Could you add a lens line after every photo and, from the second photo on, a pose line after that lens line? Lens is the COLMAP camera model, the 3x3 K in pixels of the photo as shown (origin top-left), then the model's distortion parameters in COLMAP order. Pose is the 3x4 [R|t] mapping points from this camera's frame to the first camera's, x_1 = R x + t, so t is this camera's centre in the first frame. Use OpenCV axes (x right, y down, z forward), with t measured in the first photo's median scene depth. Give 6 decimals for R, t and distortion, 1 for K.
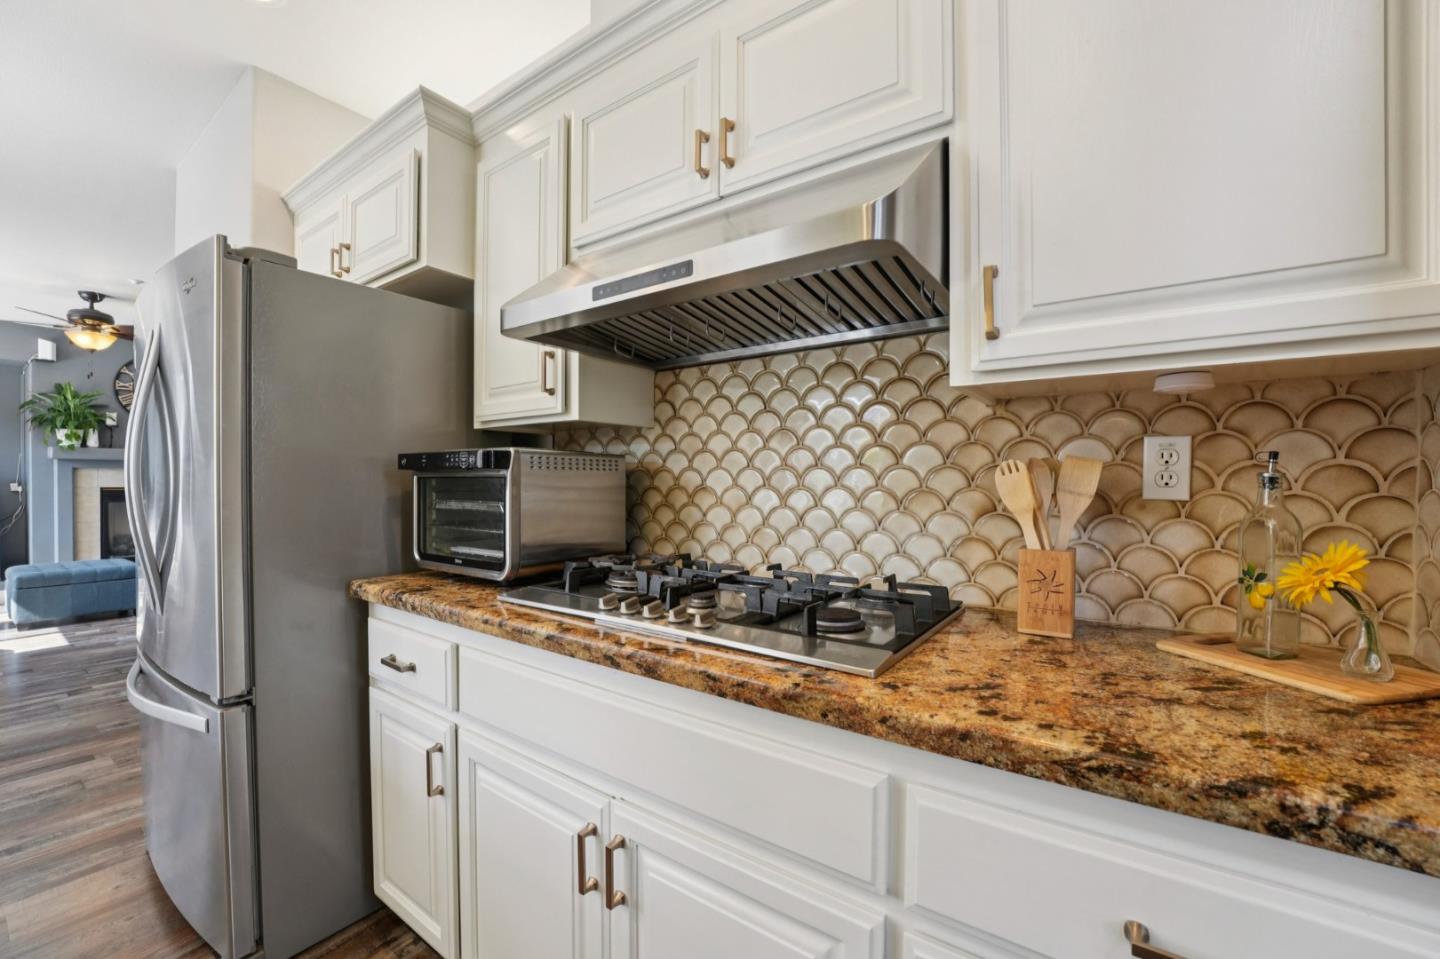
lens RADIAL K [[585.8, 0, 719.3], [0, 585.8, 485.0], [0, 0, 1]] dist [-0.030598, 0.003339]
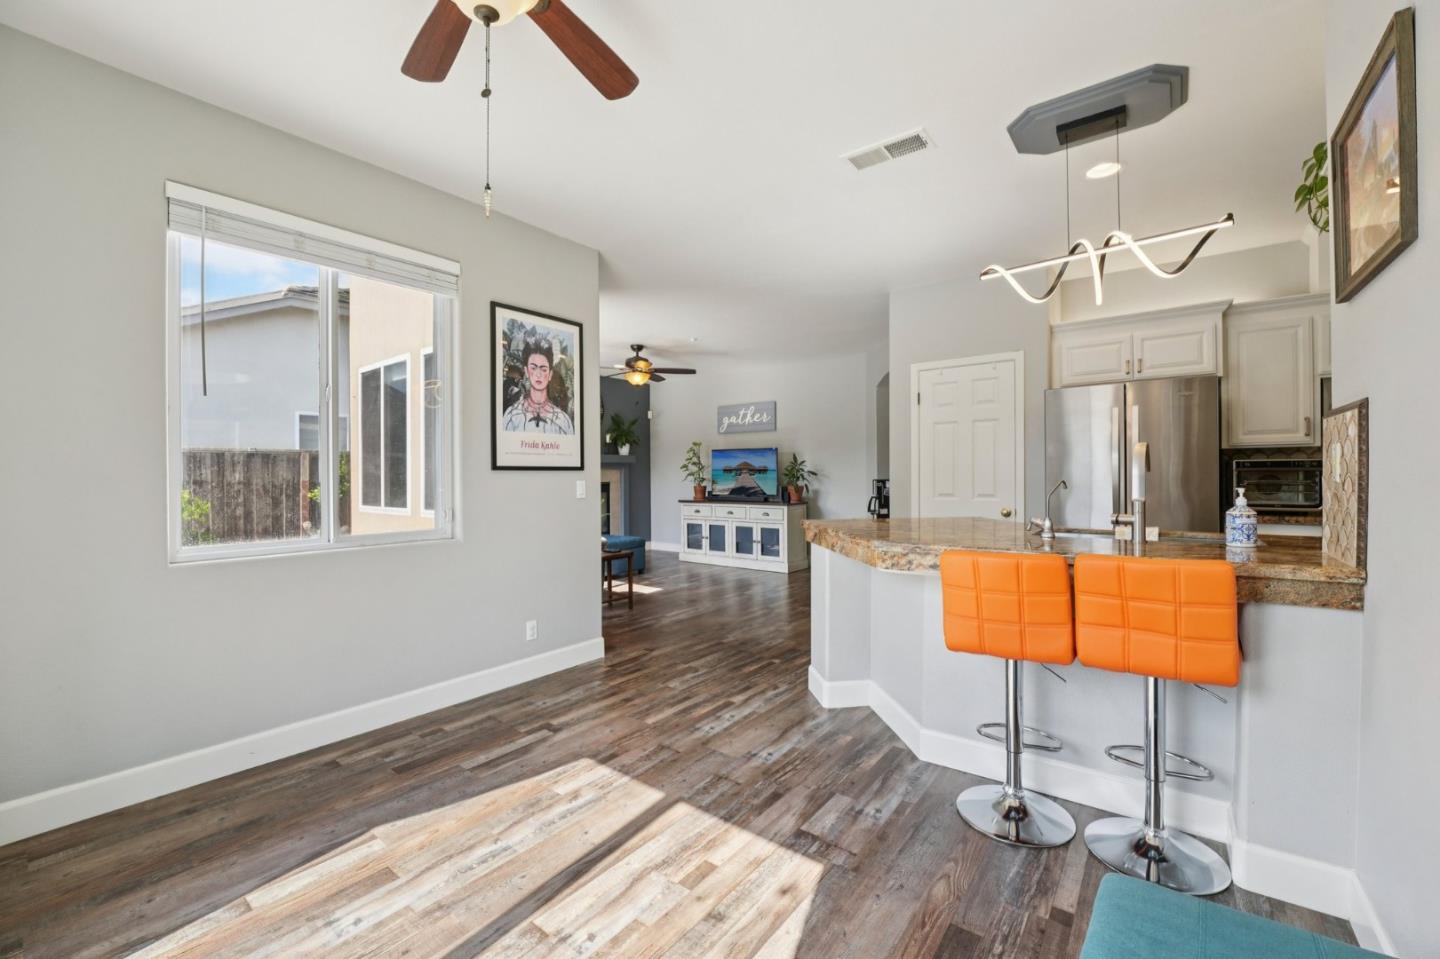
lens RADIAL K [[585.8, 0, 715.5], [0, 585.8, 481.0], [0, 0, 1]] dist [-0.030598, 0.003339]
pose [[0.999087, -0.009114, -0.041740, -2.368165], [0.009226, 0.999954, 0.002508, 0.000629], [0.041715, -0.002891, 0.999125, -1.279622]]
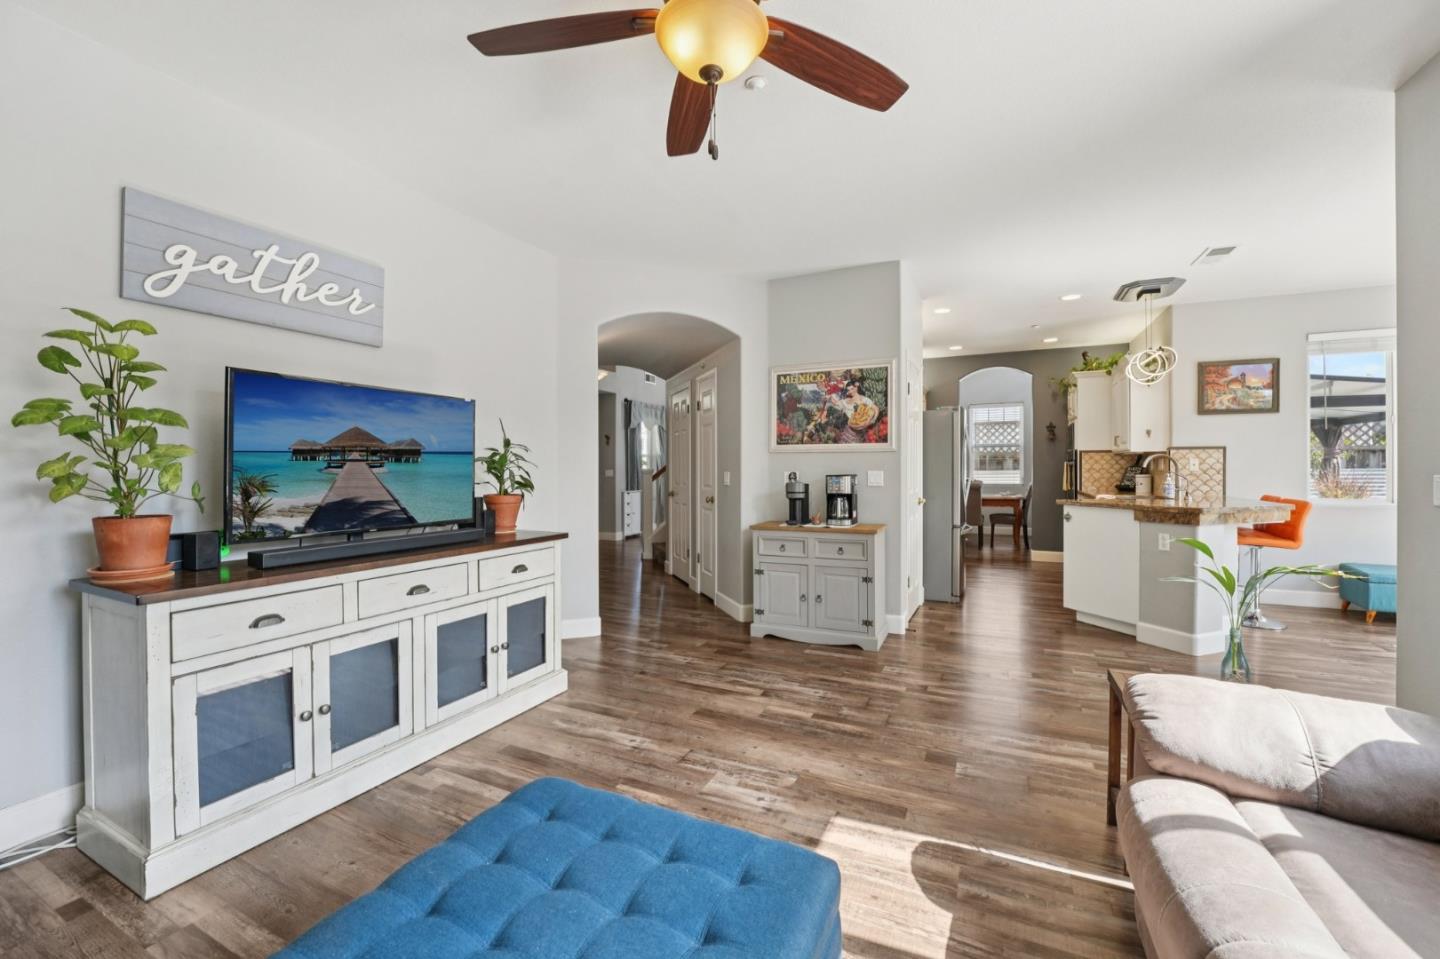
lens RADIAL K [[585.8, 0, 717.2], [0, 585.8, 467.7], [0, 0, 1]] dist [-0.030598, 0.003339]
pose [[-0.172012, -0.001578, 0.985094, -3.998508], [0.008190, 0.999962, 0.003032, -0.033162], [-0.985061, 0.008590, -0.171993, 2.929648]]
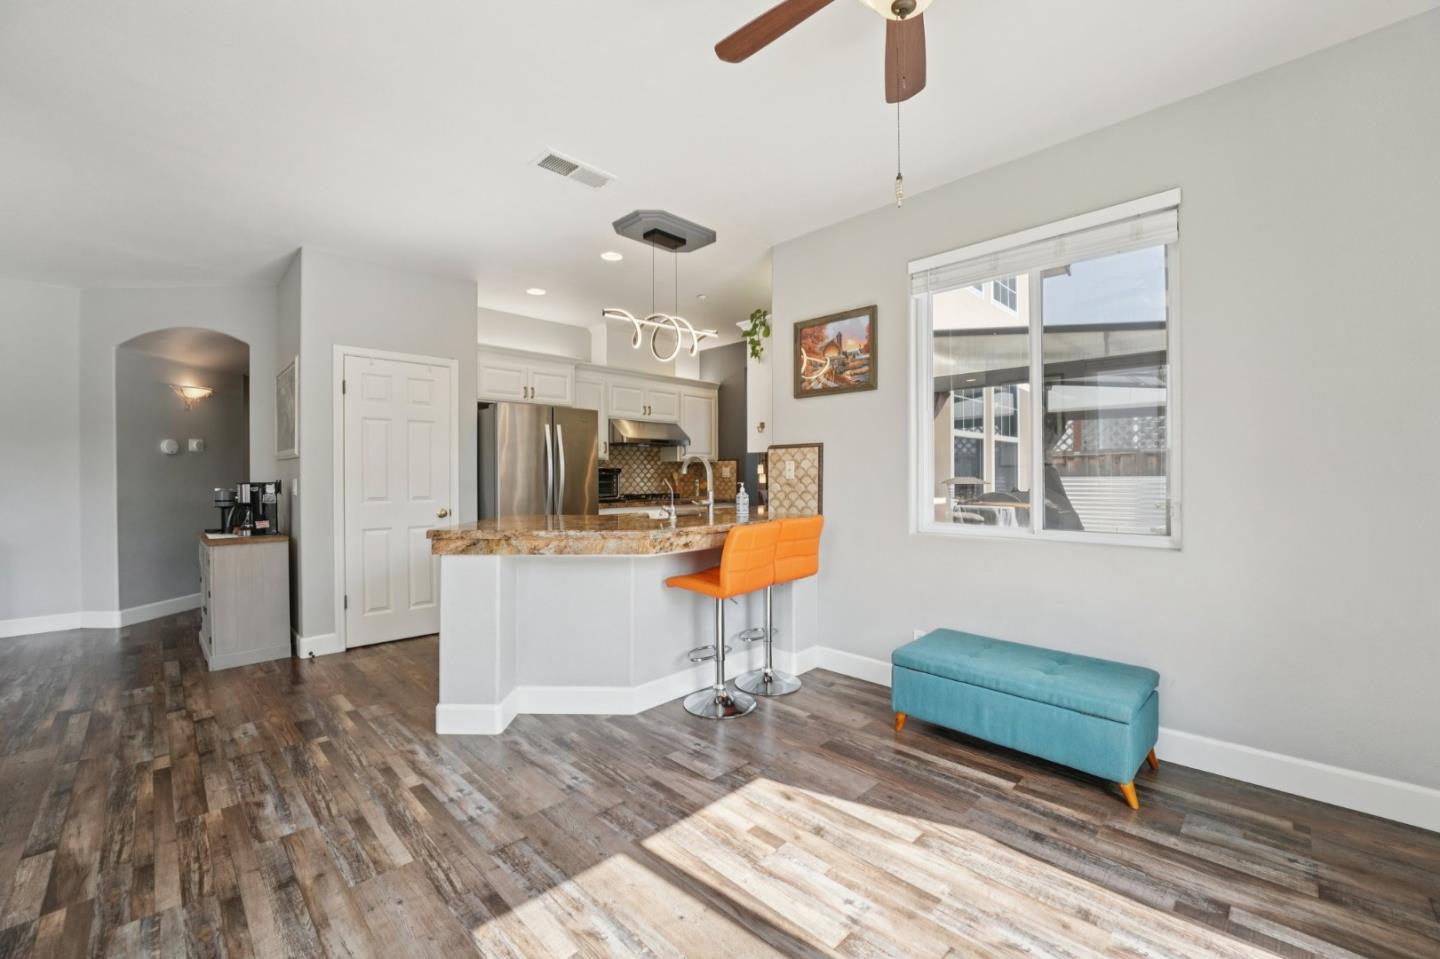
lens RADIAL K [[585.8, 0, 716.6], [0, 585.8, 479.6], [0, 0, 1]] dist [-0.030598, 0.003339]
pose [[0.163945, -0.008996, 0.986428, -3.607877], [0.010618, 0.999917, 0.007354, -0.001035], [-0.986412, 0.009268, 0.164027, -0.321544]]
